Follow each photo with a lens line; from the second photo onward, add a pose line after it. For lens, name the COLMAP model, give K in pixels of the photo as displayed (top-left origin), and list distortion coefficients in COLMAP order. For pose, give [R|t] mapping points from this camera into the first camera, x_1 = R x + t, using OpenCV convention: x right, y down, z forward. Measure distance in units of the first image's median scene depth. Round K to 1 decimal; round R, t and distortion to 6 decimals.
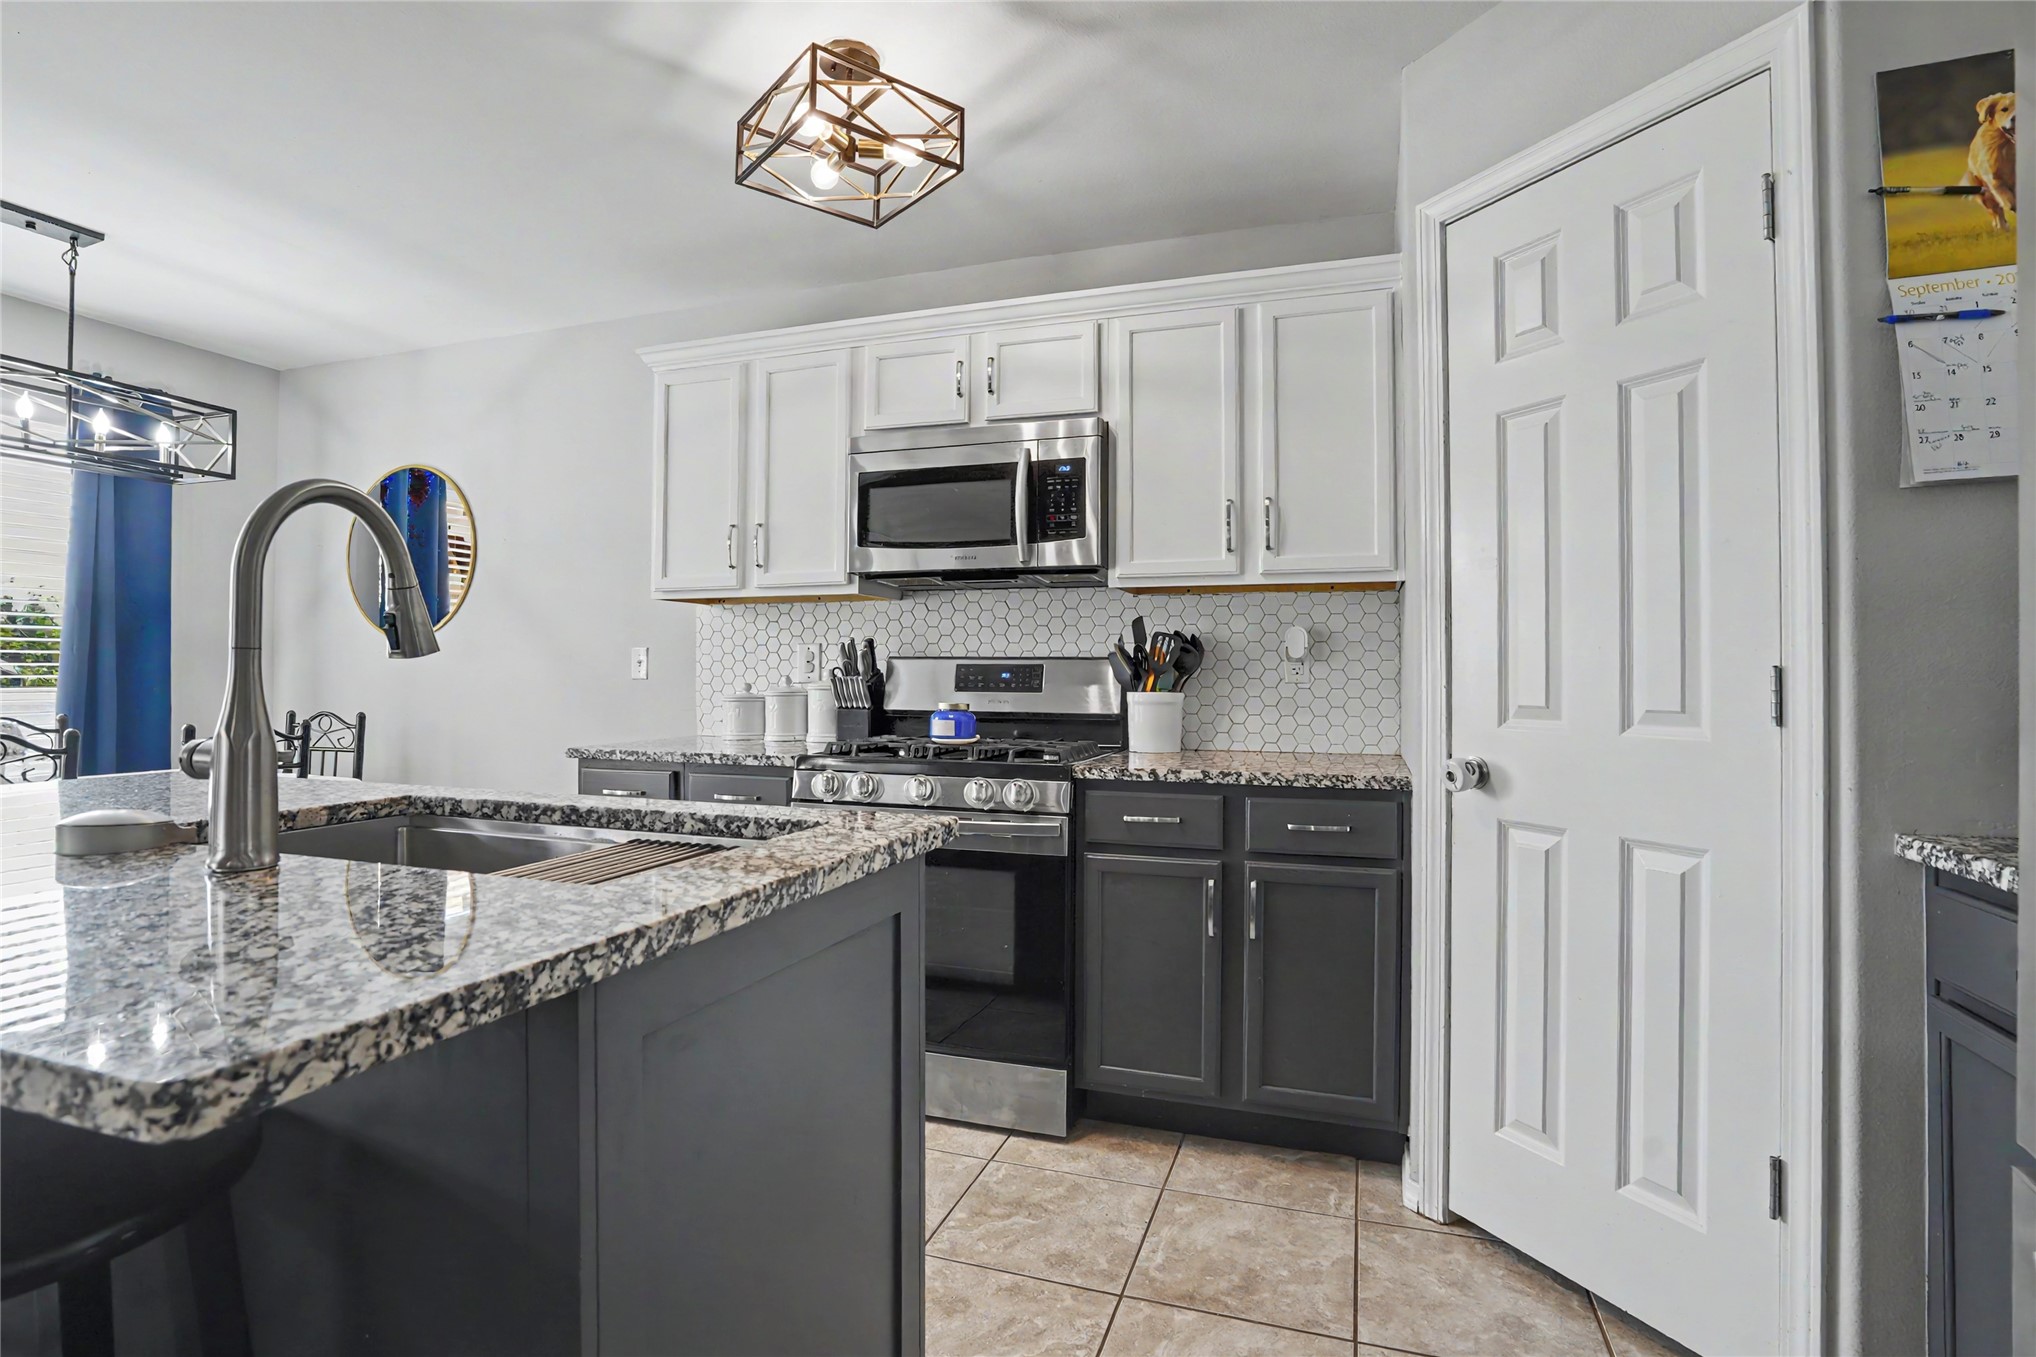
lens RADIAL K [[1017.0, 0, 1018.0], [0, 1017.0, 678.5], [0, 0, 1]] dist [-0.067240, 0.027397]
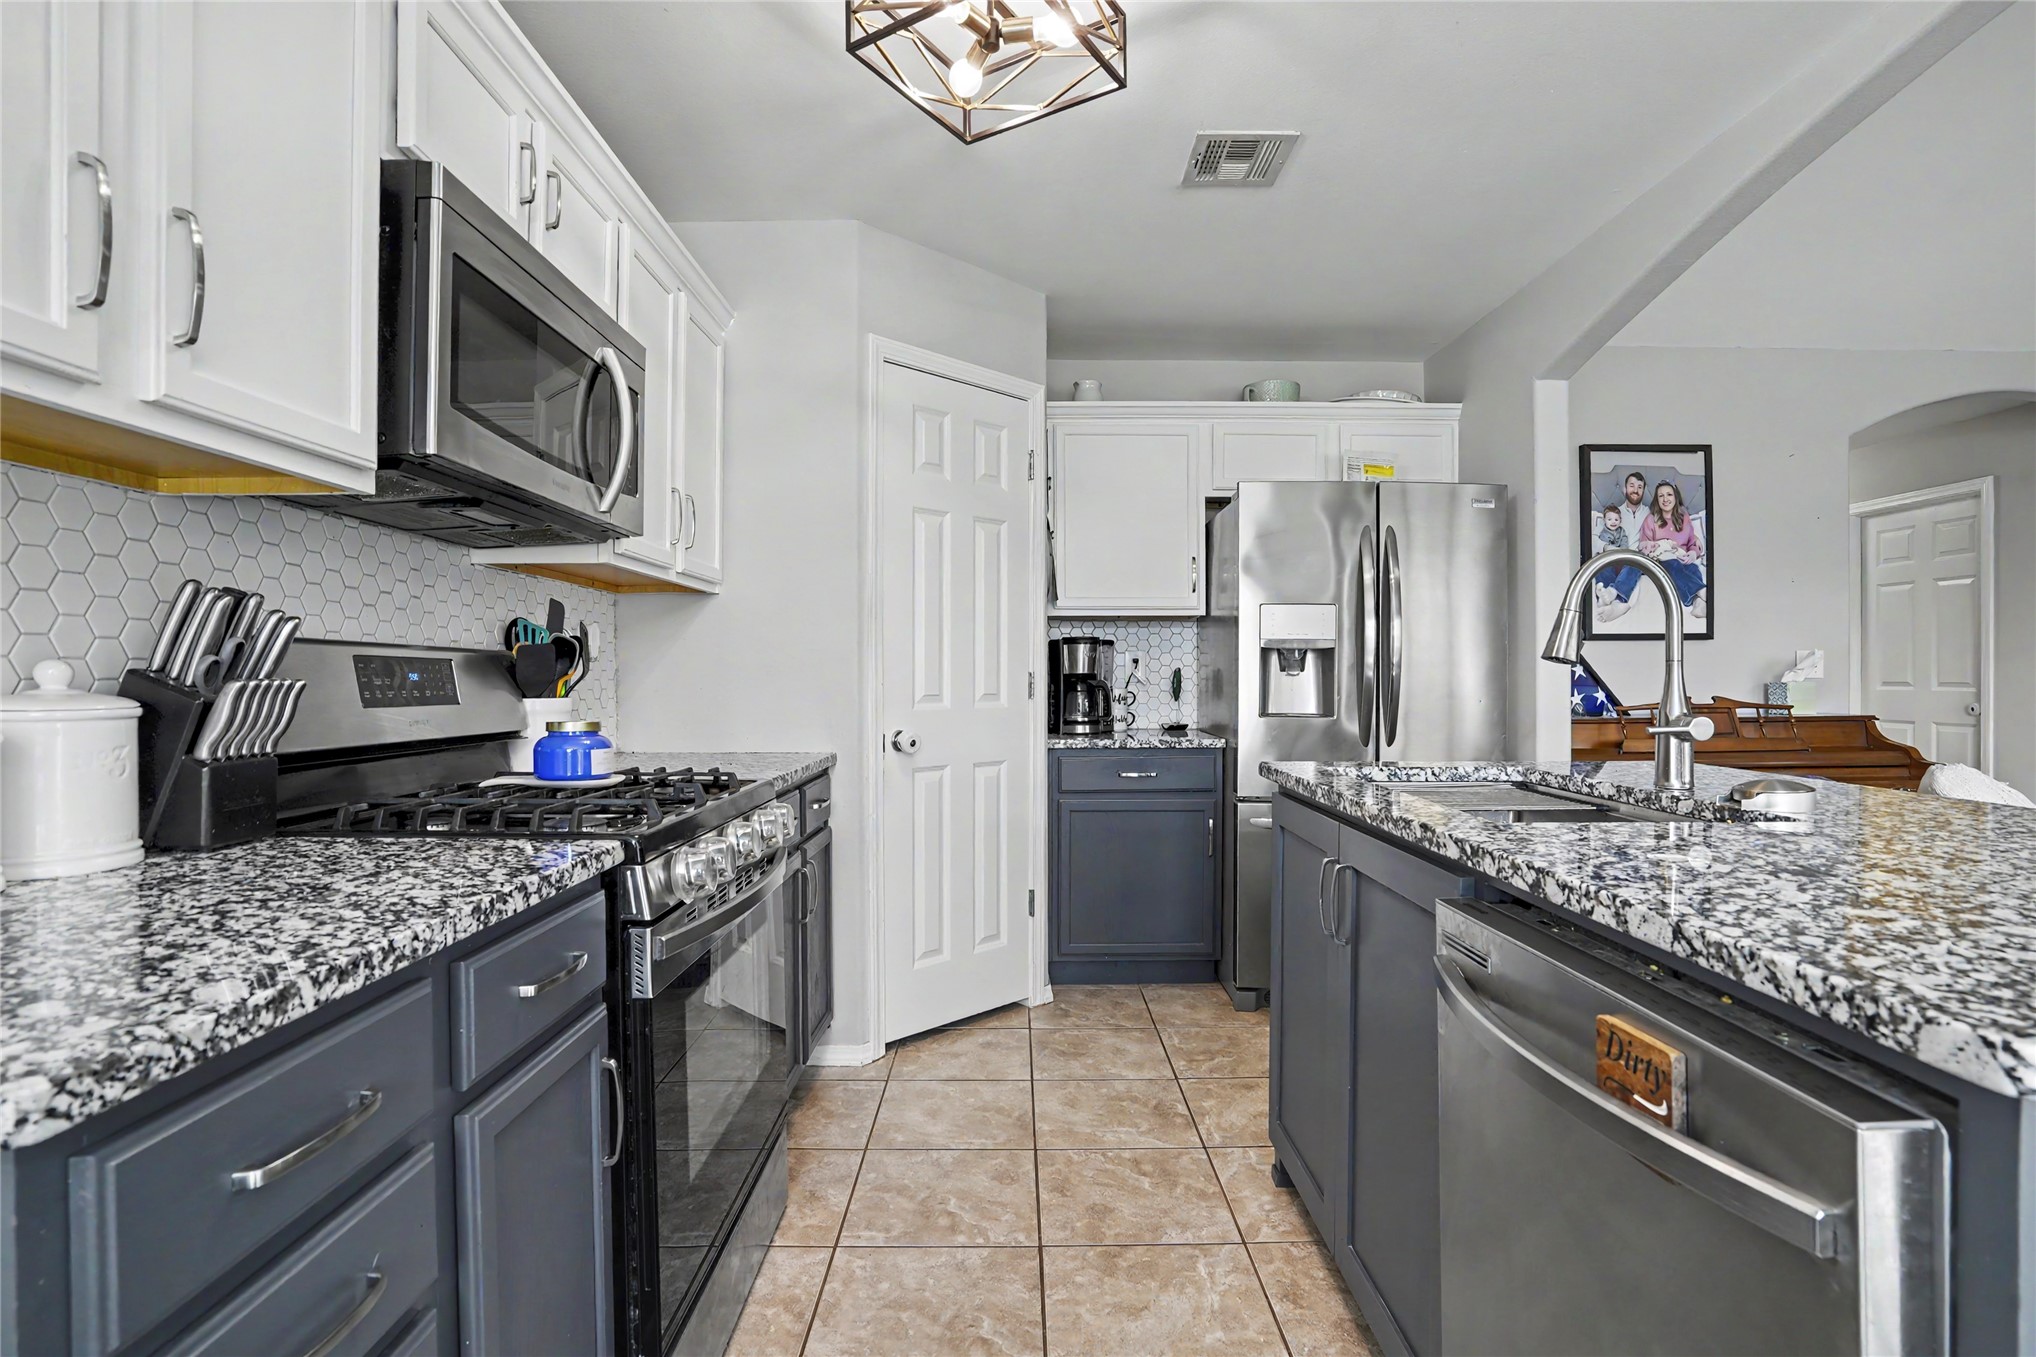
lens RADIAL K [[985.8, 0, 1018.0], [0, 985.8, 678.5], [0, 0, 1]] dist [-0.066818, 0.024735]
pose [[-0.341801, -0.003052, 0.939767, -0.698152], [0.003996, 0.999981, 0.004701, -0.003468], [-0.939764, 0.005362, -0.341782, 0.935134]]
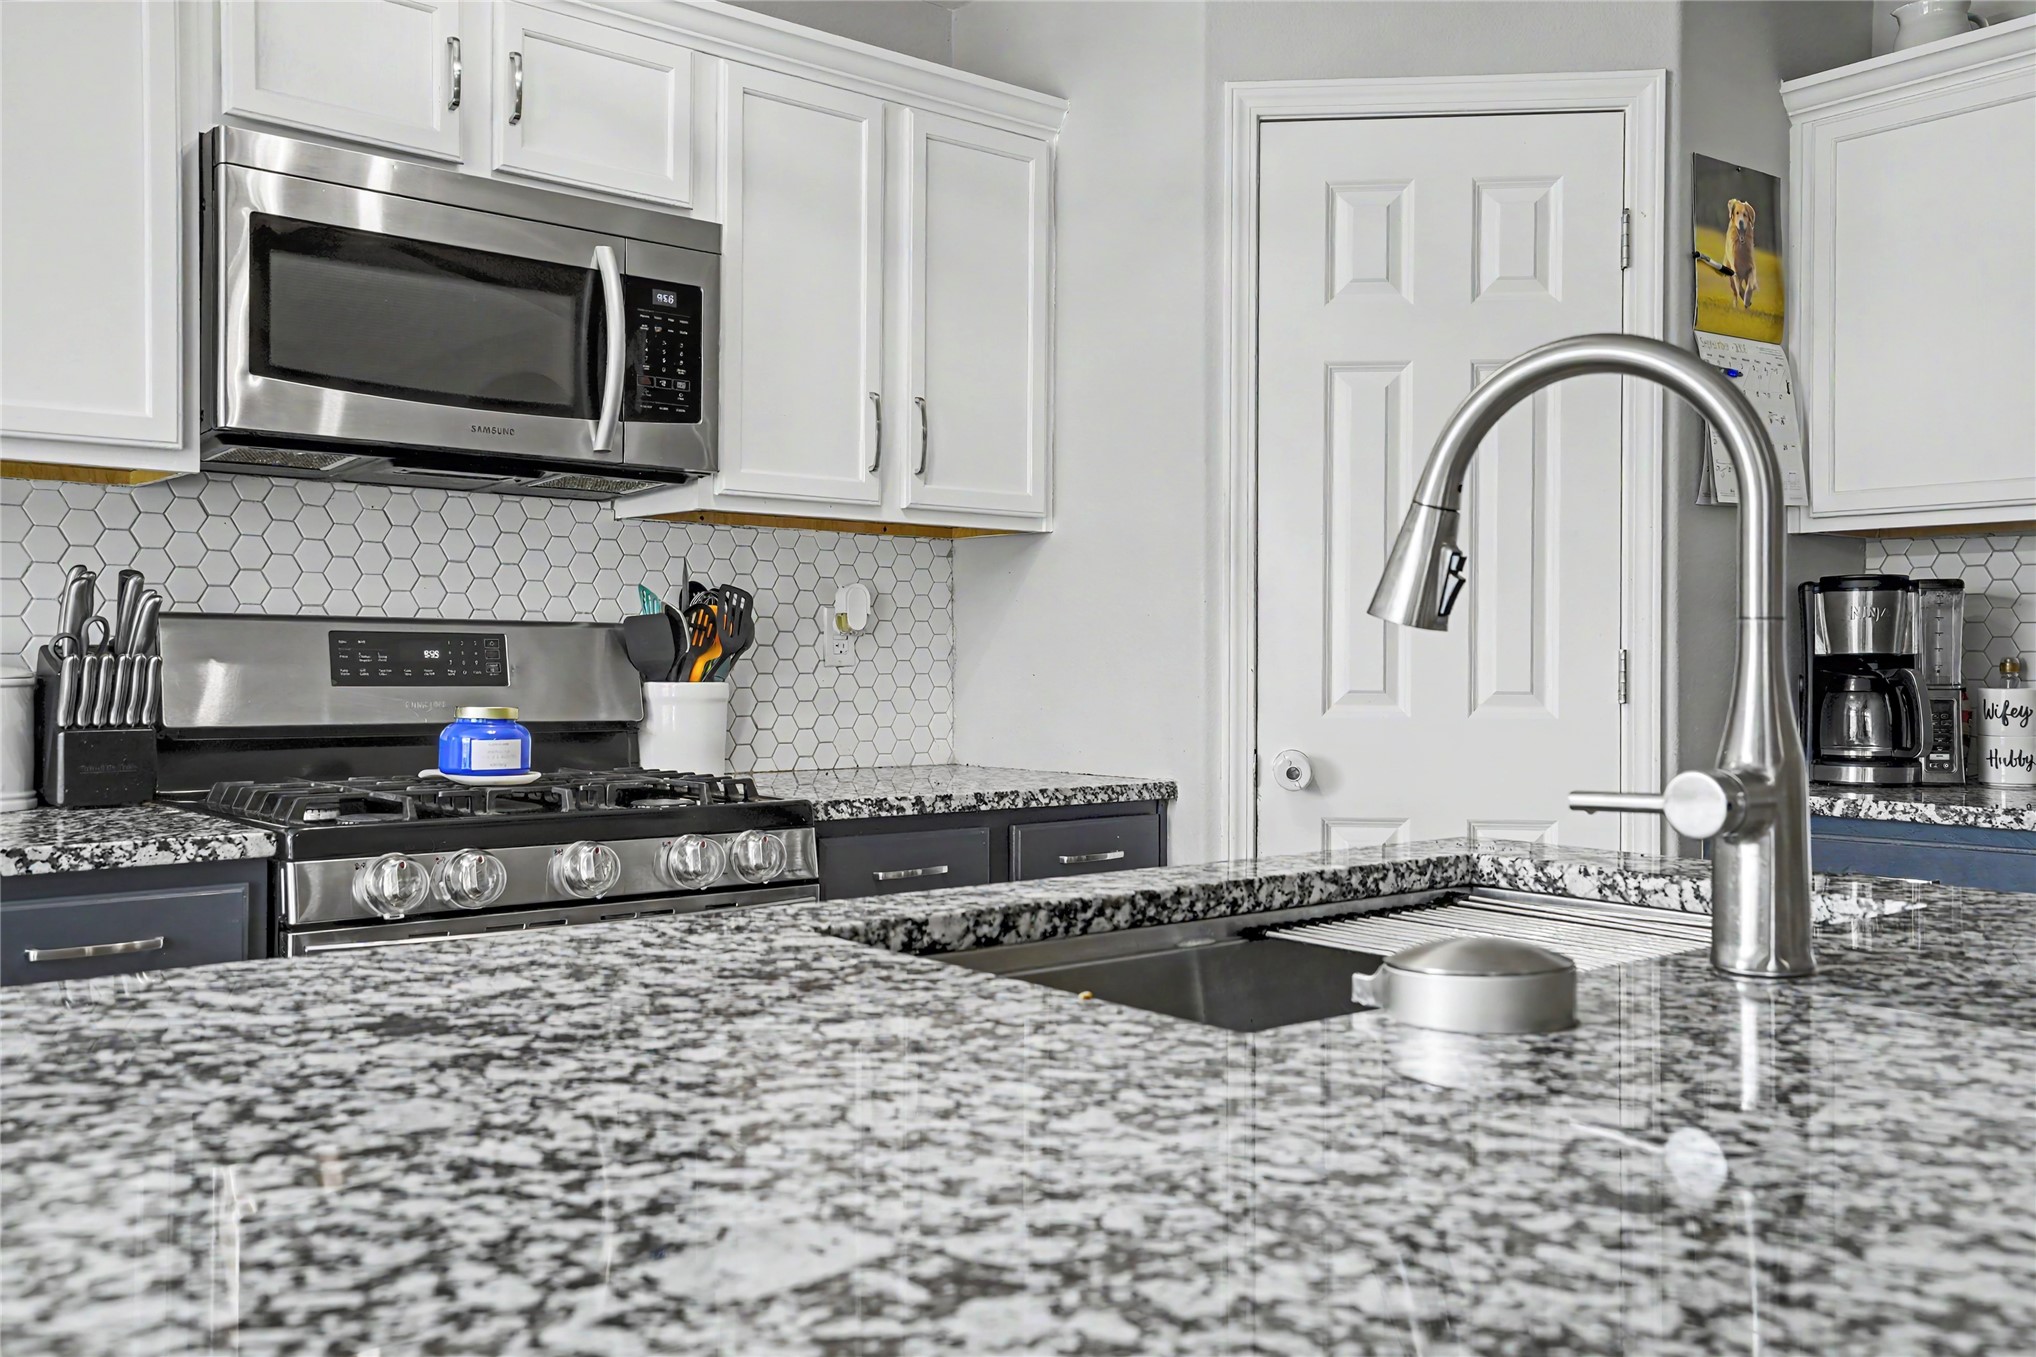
lens RADIAL K [[1775.4, 0, 1012.8], [0, 1775.4, 654.1], [0, 0, 1]] dist [0.035862, 0.008827]
pose [[0.503714, 0.002662, 0.863867, -0.707168], [-0.000301, 0.999996, -0.002906, -0.000387], [-0.863871, 0.001204, 0.503712, 0.303865]]
